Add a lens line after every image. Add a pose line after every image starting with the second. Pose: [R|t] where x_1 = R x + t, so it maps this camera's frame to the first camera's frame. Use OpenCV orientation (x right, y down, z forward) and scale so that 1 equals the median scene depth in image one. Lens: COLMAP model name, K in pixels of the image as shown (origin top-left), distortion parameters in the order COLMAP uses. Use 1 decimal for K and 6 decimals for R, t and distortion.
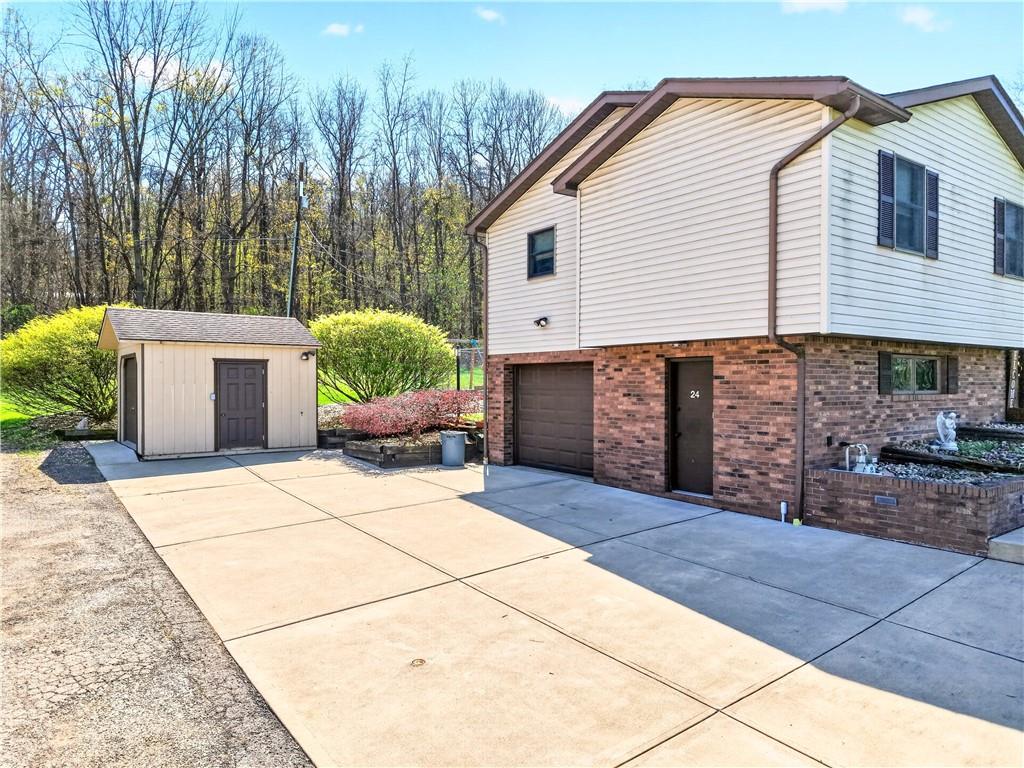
lens RADIAL K [[690.1, 0, 512.0], [0, 690.1, 384.0], [0, 0, 1]] dist [0.027638, 0.000667]
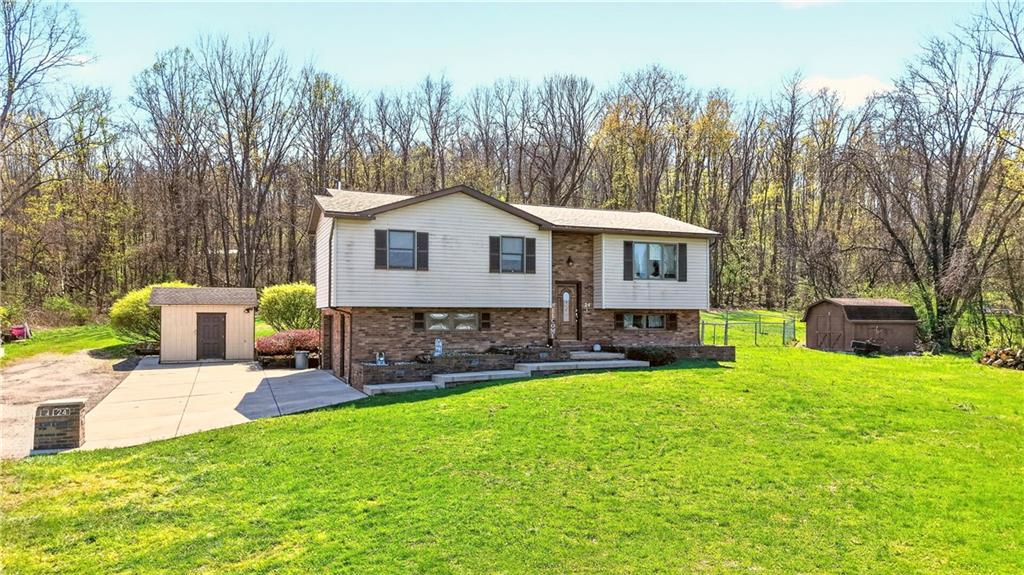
lens RADIAL K [[716.6, 0, 512.0], [0, 716.6, 287.5], [0, 0, 1]] dist [0.006487, 0.000624]
pose [[0.970027, -0.013382, -0.242627, 0.918595], [0.001463, 0.998786, -0.049237, -0.006990], [0.242991, 0.047407, 0.968869, -0.739730]]
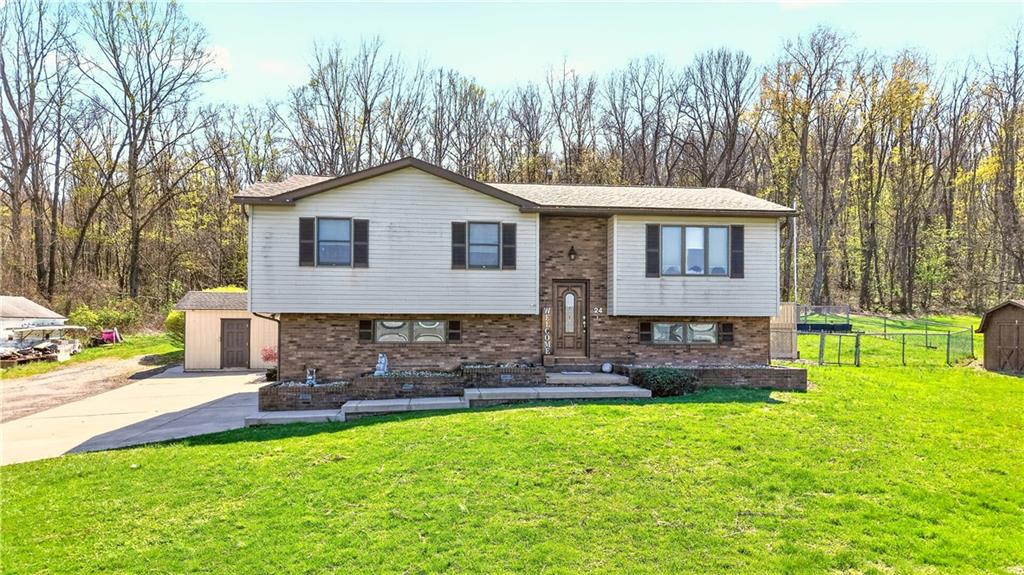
lens RADIAL K [[716.6, 0, 512.0], [0, 716.6, 287.5], [0, 0, 1]] dist [0.006487, 0.000624]
pose [[0.865631, -0.022925, -0.500158, 1.181817], [-0.004990, 0.998507, -0.054403, -0.019126], [0.500658, 0.049589, 0.864223, -0.250795]]
